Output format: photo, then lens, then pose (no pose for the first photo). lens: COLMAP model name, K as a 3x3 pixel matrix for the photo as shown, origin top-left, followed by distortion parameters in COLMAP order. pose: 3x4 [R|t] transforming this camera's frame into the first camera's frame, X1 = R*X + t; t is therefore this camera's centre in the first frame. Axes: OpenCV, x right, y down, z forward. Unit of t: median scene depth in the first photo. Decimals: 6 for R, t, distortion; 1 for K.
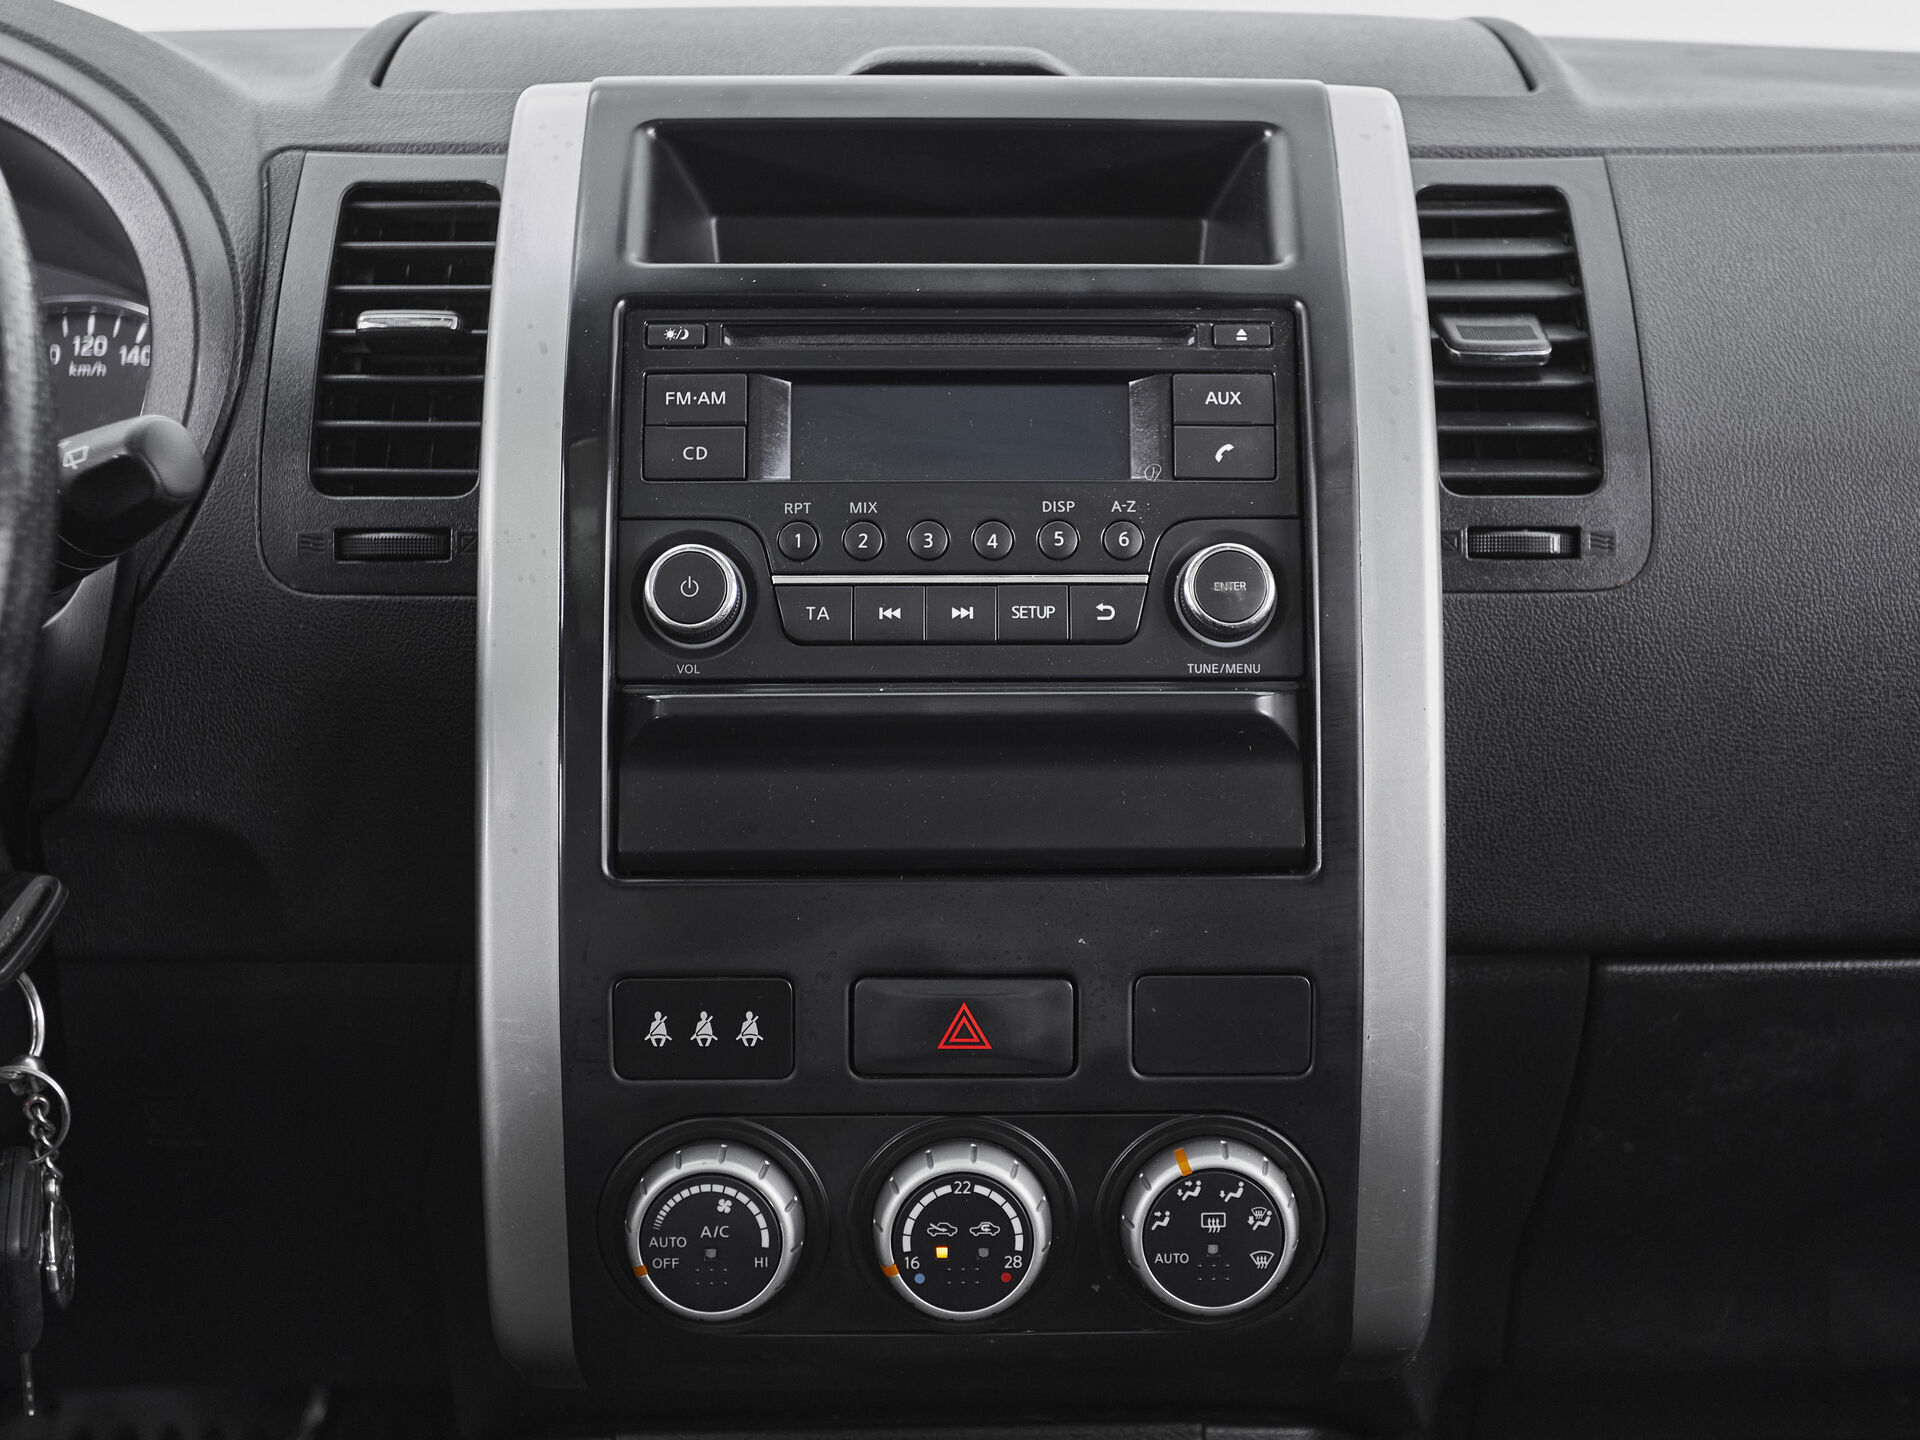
lens RADIAL K [[2696.0, 0, 1009.0], [0, 2696.0, 680.0], [0, 0, 1]] dist [0.001509, 0.000000]
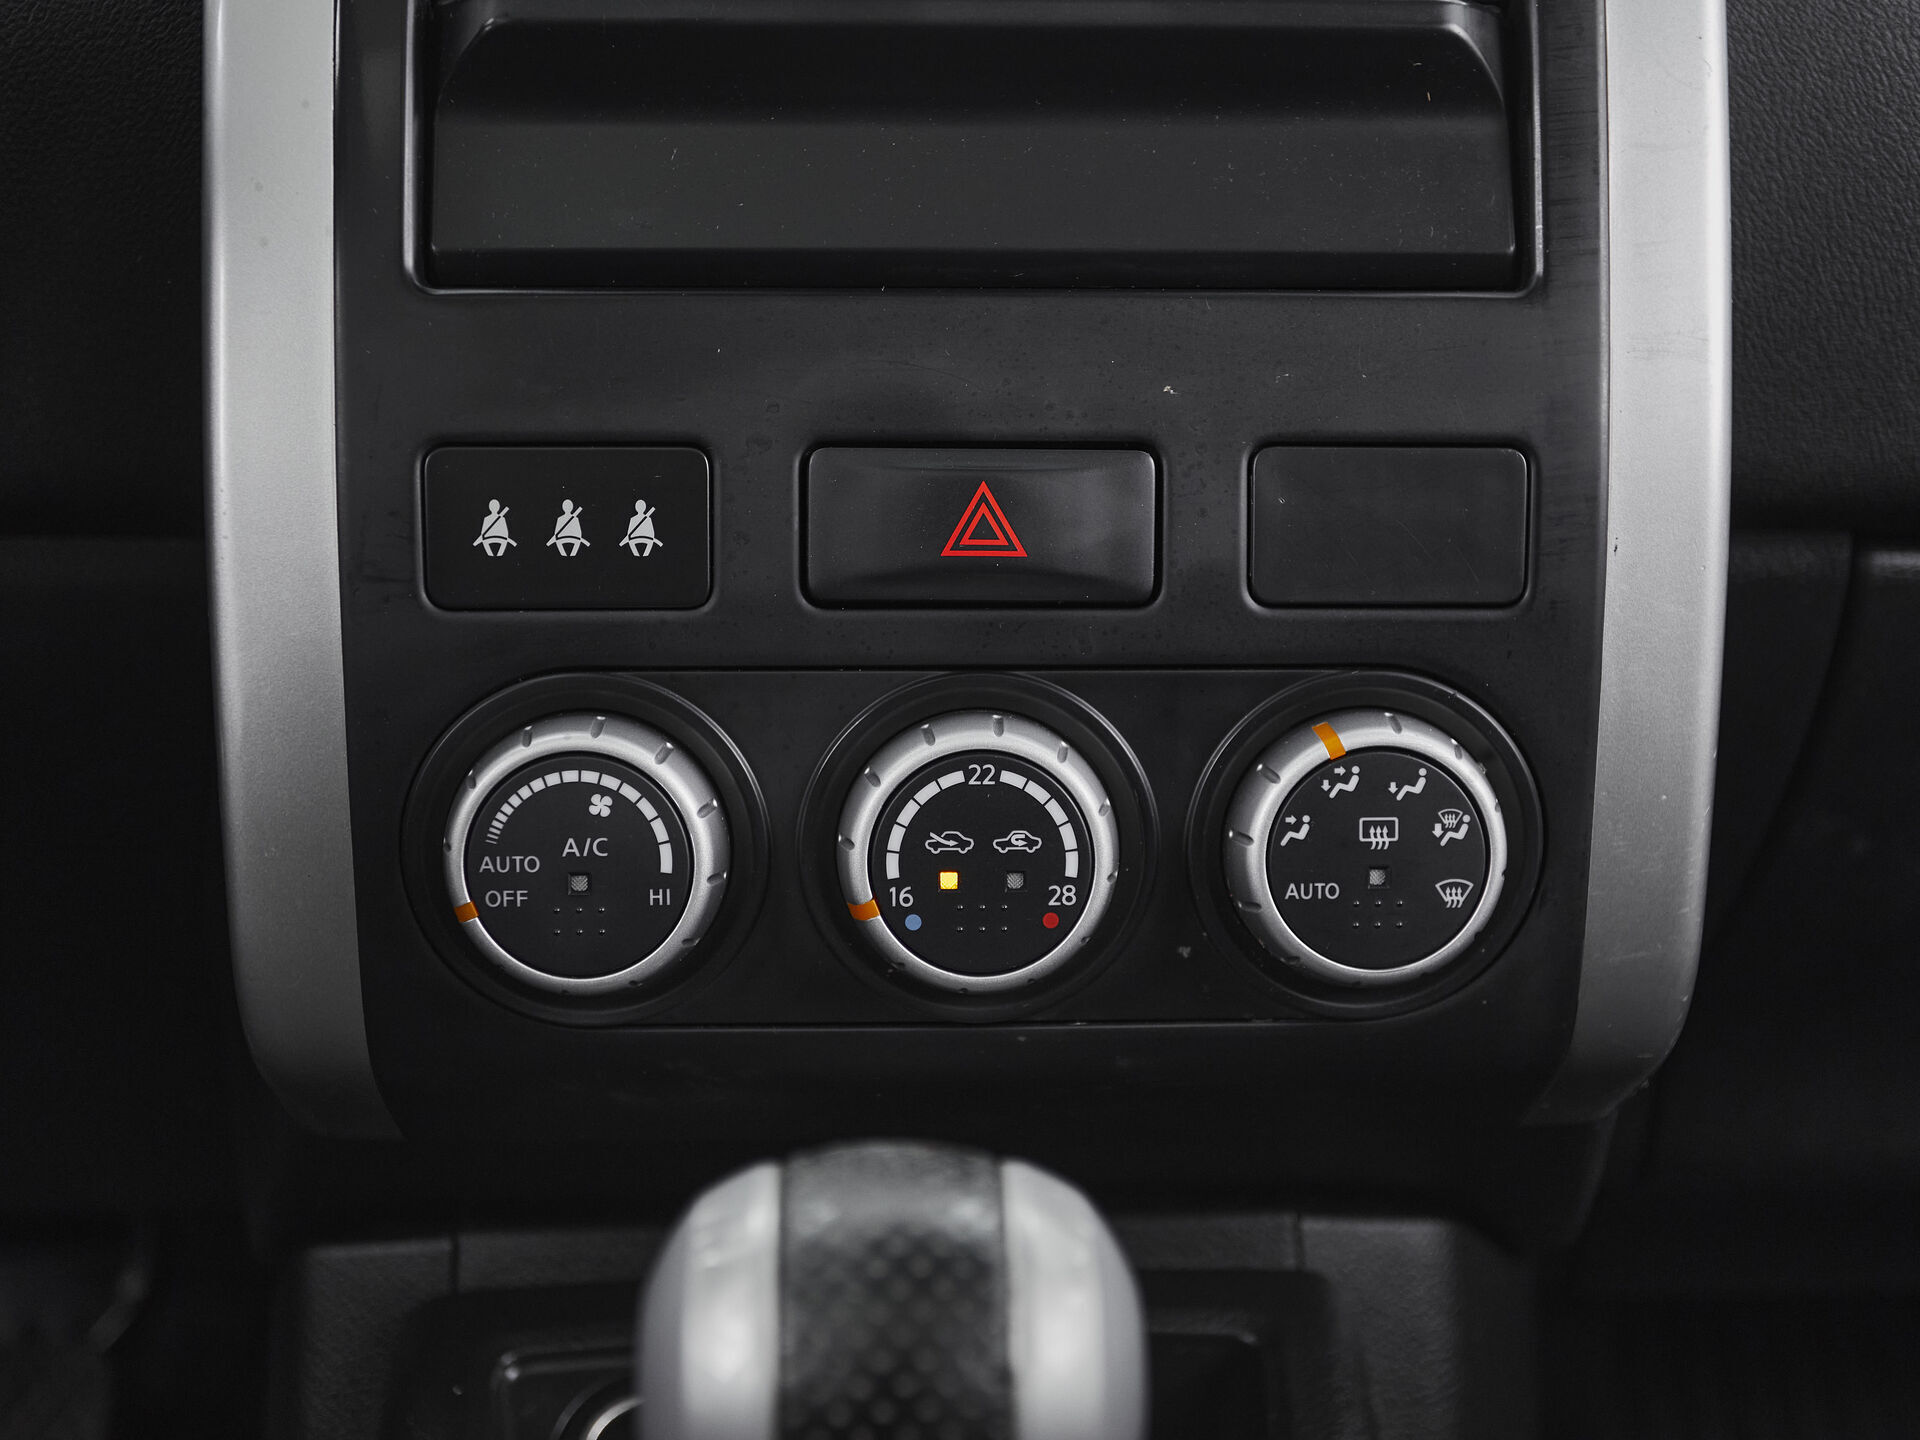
lens RADIAL K [[2696.0, 0, 979.9], [0, 2696.0, 647.1], [0, 0, 1]] dist [0.001509, 0.000000]
pose [[0.999753, -0.001586, 0.022174, -0.031045], [0.001589, 0.999999, -0.000117, 0.155993], [-0.022174, 0.000153, 0.999754, 0.367891]]
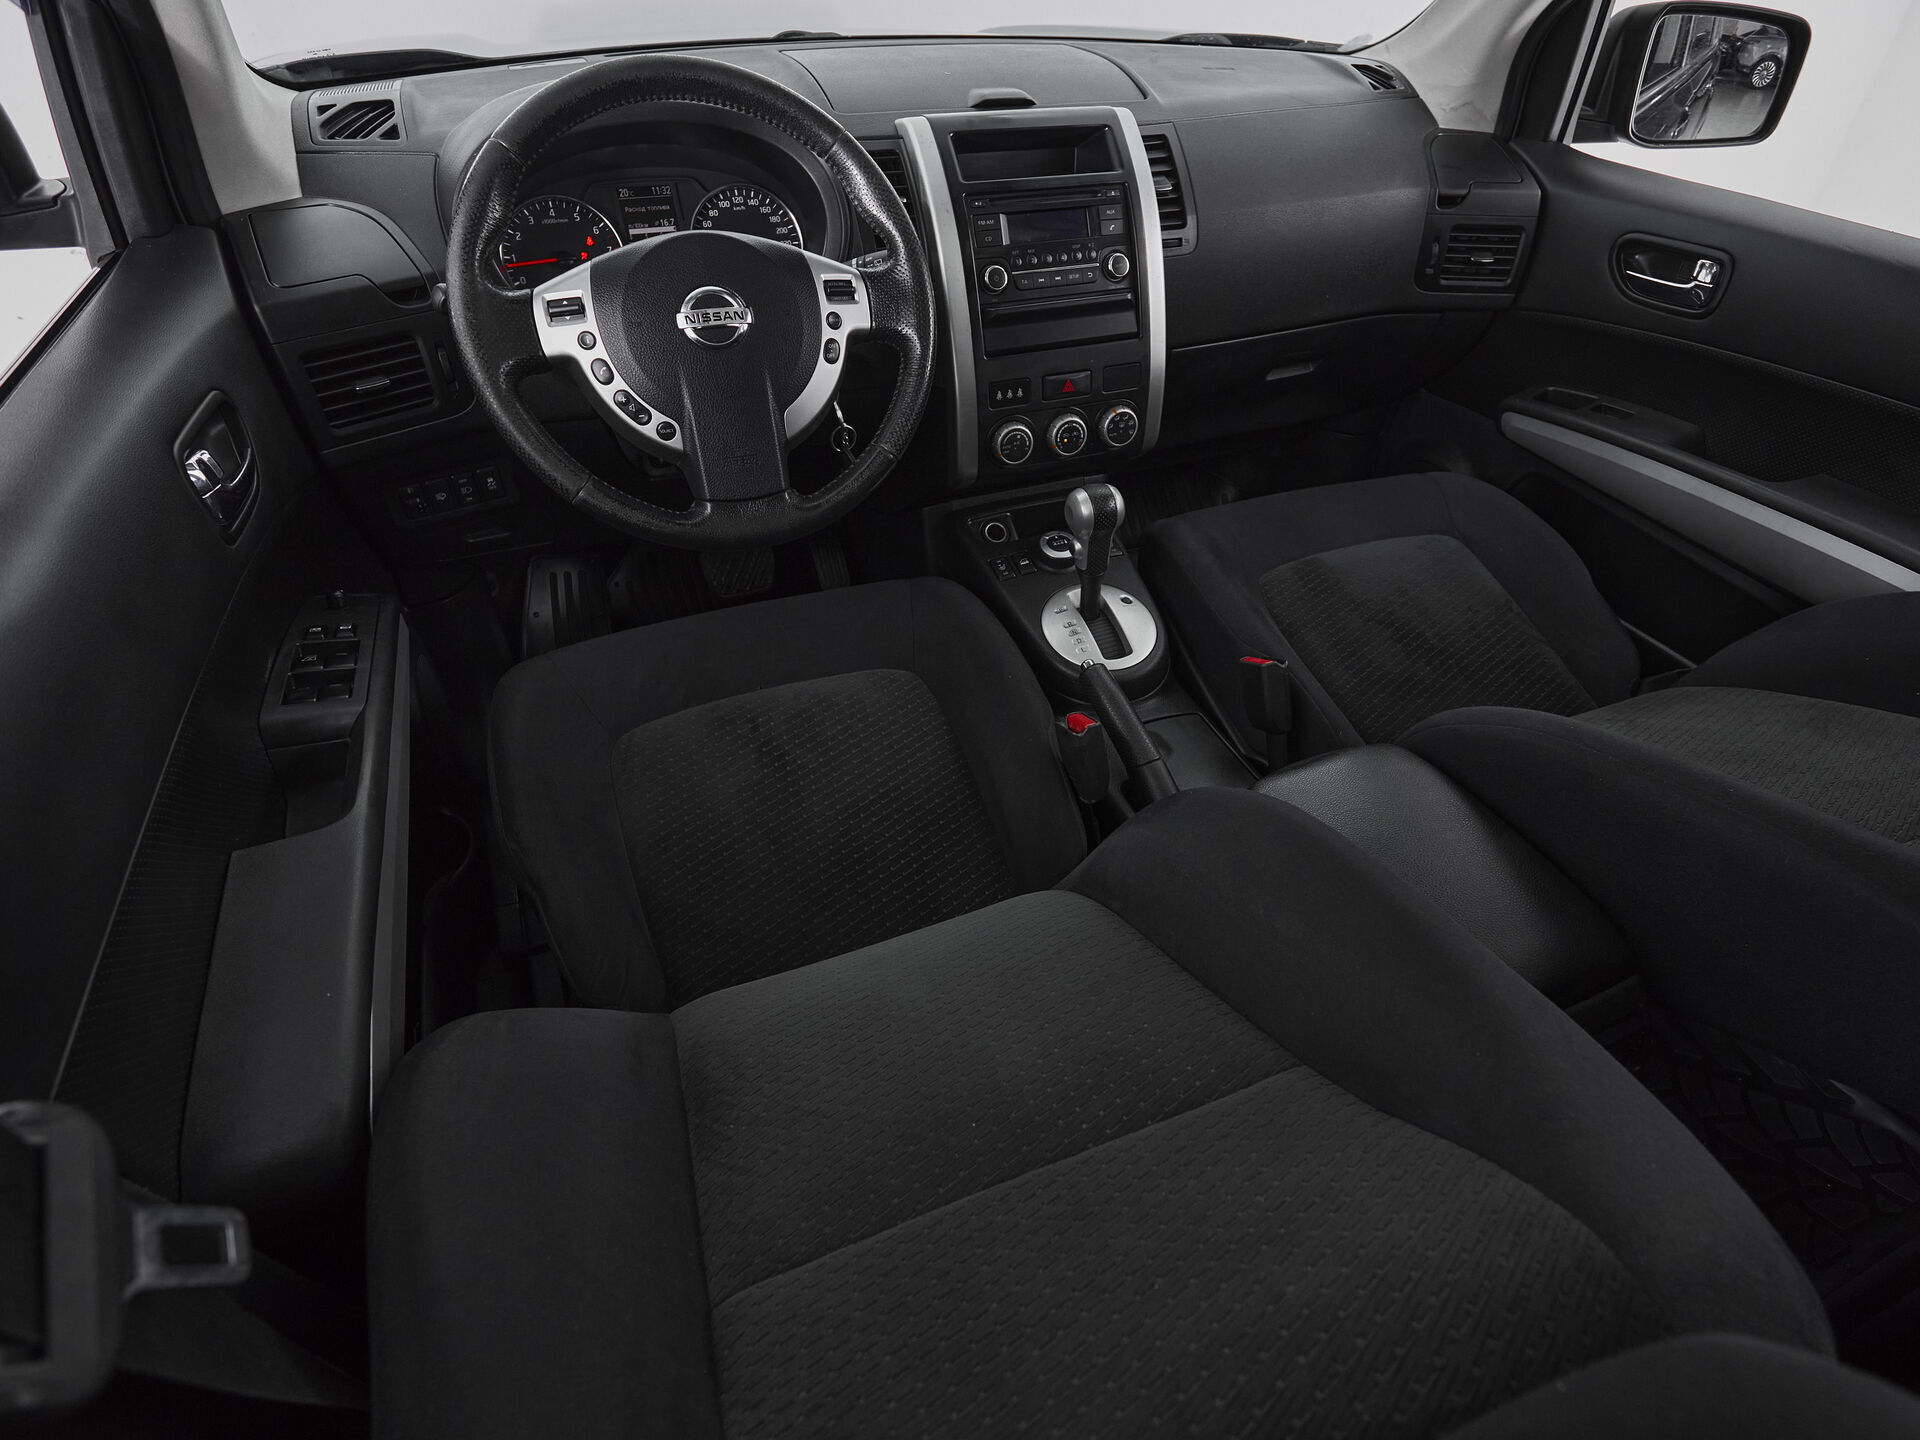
lens RADIAL K [[1056.9, 0, 1037.2], [0, 1056.9, 727.8], [0, 0, 1]] dist [-0.001399, -0.003572]
pose [[0.923585, -0.224176, 0.311024, -0.685284], [0.056417, 0.881874, 0.468097, -0.172968], [-0.379220, -0.414781, 0.827133, -0.559351]]
